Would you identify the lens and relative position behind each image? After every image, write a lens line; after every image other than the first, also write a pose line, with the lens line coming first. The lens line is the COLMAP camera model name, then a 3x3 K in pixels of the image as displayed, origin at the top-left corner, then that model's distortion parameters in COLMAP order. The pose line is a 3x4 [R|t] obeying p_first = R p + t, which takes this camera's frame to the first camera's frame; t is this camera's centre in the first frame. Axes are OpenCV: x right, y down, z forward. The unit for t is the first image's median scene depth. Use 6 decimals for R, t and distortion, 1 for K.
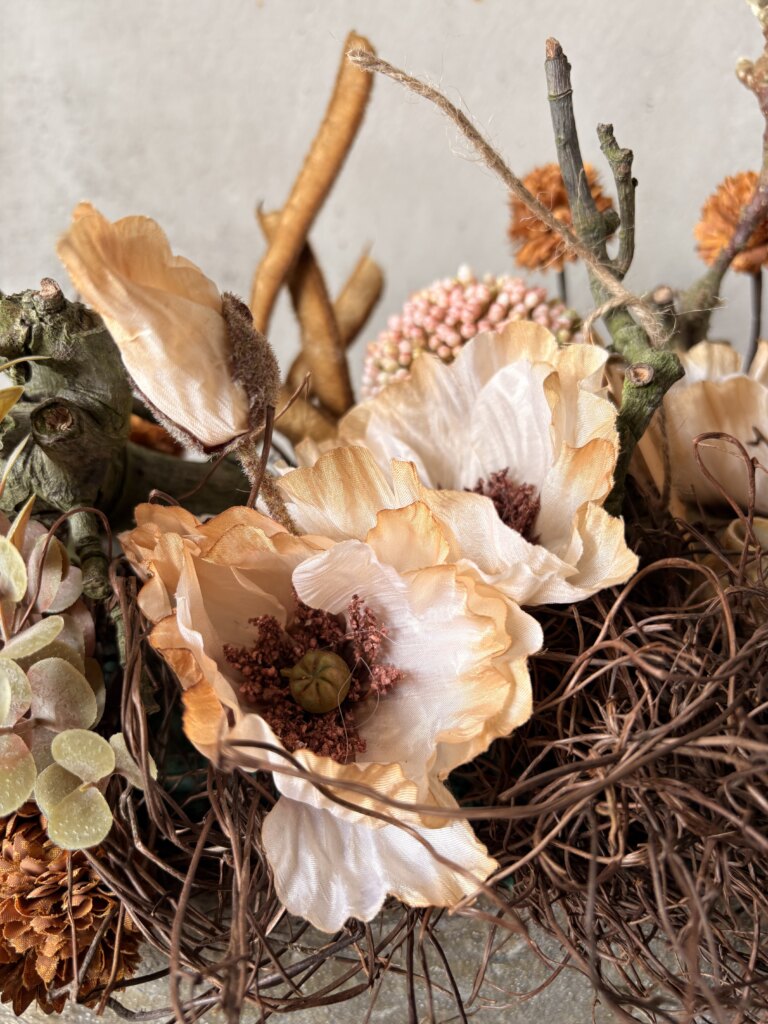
lens RADIAL K [[803.6, 0, 367.7], [0, 803.6, 487.0], [0, 0, 1]] dist [0.045357, -0.073511]
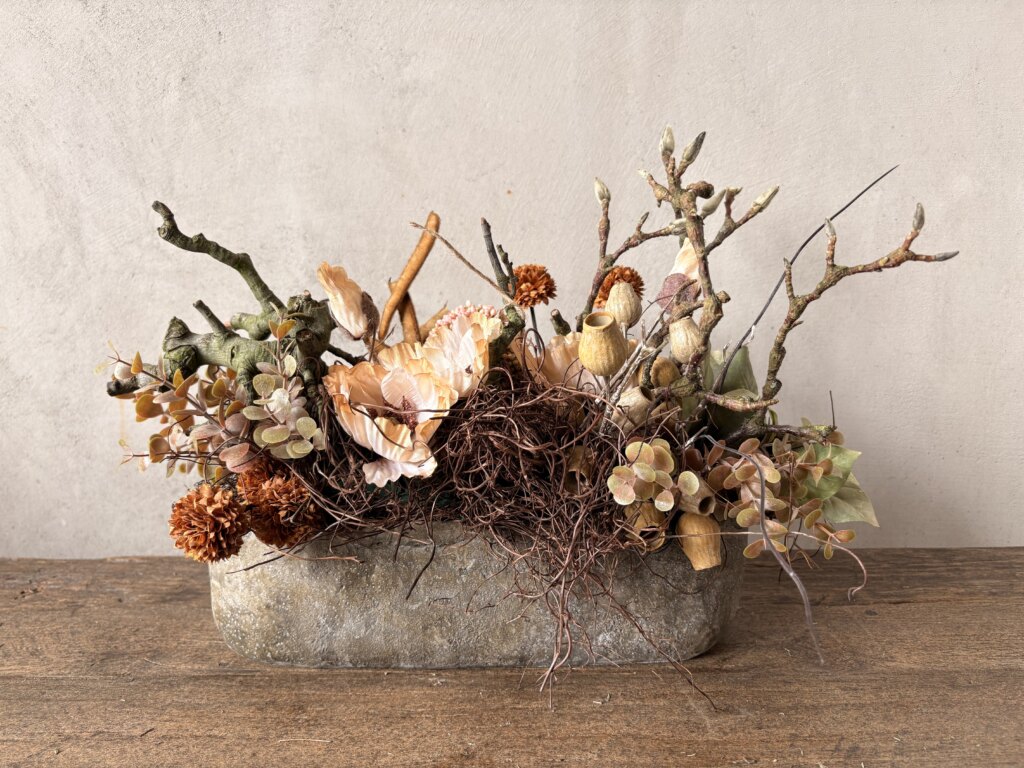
lens RADIAL K [[803.6, 0, 506.6], [0, 803.6, 382.8], [0, 0, 1]] dist [0.045357, -0.073511]
pose [[0.998972, 0.014237, -0.043039, 0.435911], [-0.025475, 0.961620, -0.273201, 0.794759], [0.037498, 0.274016, 0.960994, -1.594856]]
